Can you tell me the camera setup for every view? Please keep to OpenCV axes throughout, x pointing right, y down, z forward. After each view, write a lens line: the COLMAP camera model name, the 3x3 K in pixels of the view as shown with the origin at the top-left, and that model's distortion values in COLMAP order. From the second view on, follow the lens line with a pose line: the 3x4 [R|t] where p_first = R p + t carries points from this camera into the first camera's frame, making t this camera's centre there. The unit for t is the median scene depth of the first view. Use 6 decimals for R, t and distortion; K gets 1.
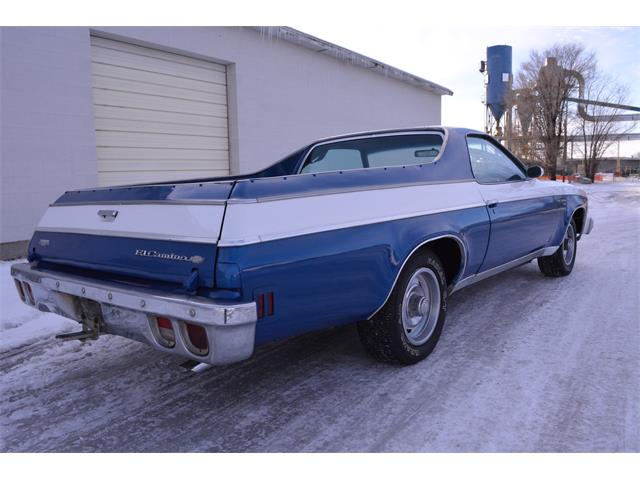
lens RADIAL K [[513.7, 0, 314.7], [0, 513.7, 250.9], [0, 0, 1]] dist [-0.087255, 0.018041]
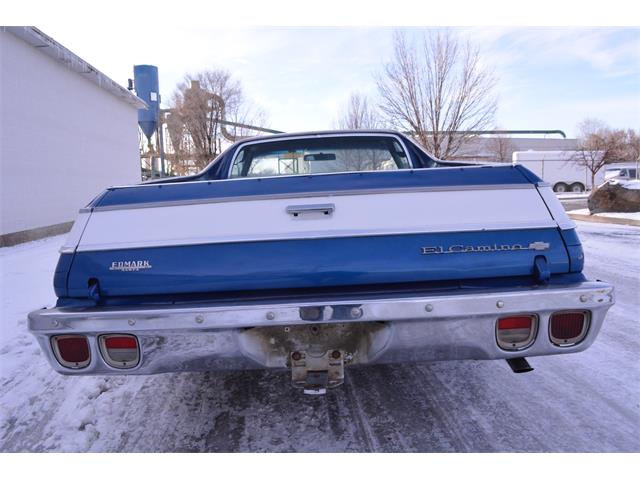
lens RADIAL K [[513.7, 0, 314.7], [0, 513.7, 250.9], [0, 0, 1]] dist [-0.087255, 0.018041]
pose [[0.781814, -0.083509, 0.617895, -0.760633], [0.105364, 0.994433, 0.001083, -0.012553], [-0.614545, 0.064257, 0.786260, 0.363515]]
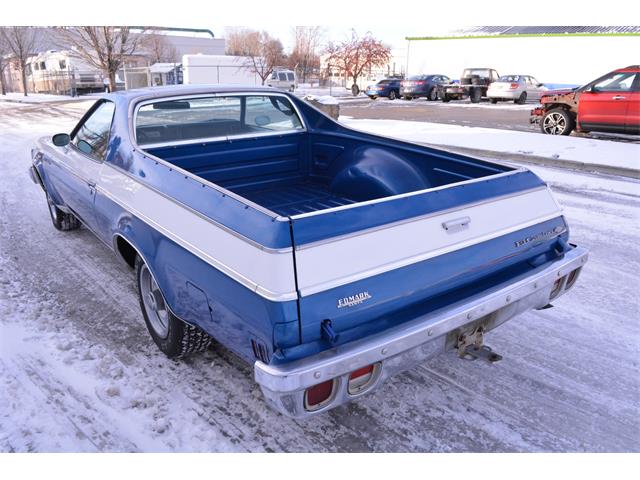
lens RADIAL K [[513.7, 0, 314.7], [0, 513.7, 250.9], [0, 0, 1]] dist [-0.087255, 0.018041]
pose [[0.235448, -0.296528, 0.925546, -1.166330], [0.128695, 0.953445, 0.272728, -0.270095], [-0.963329, 0.054900, 0.262648, 0.881542]]
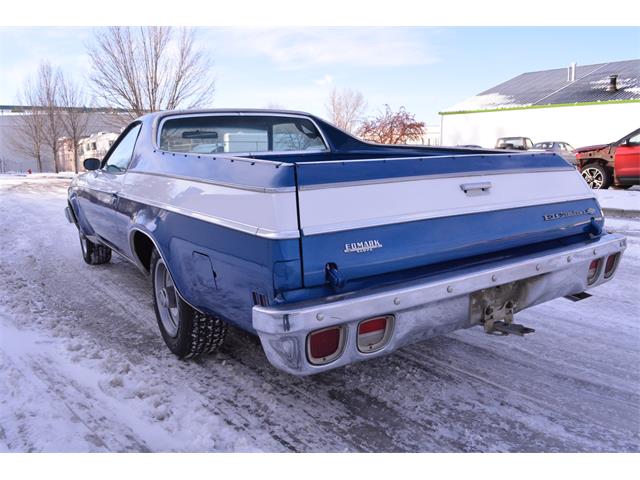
lens RADIAL K [[513.7, 0, 314.7], [0, 513.7, 250.9], [0, 0, 1]] dist [-0.087255, 0.018041]
pose [[0.304972, -0.156361, 0.939438, -1.153392], [0.147274, 0.982307, 0.115687, -0.093460], [-0.940905, 0.103073, 0.322604, 0.866823]]
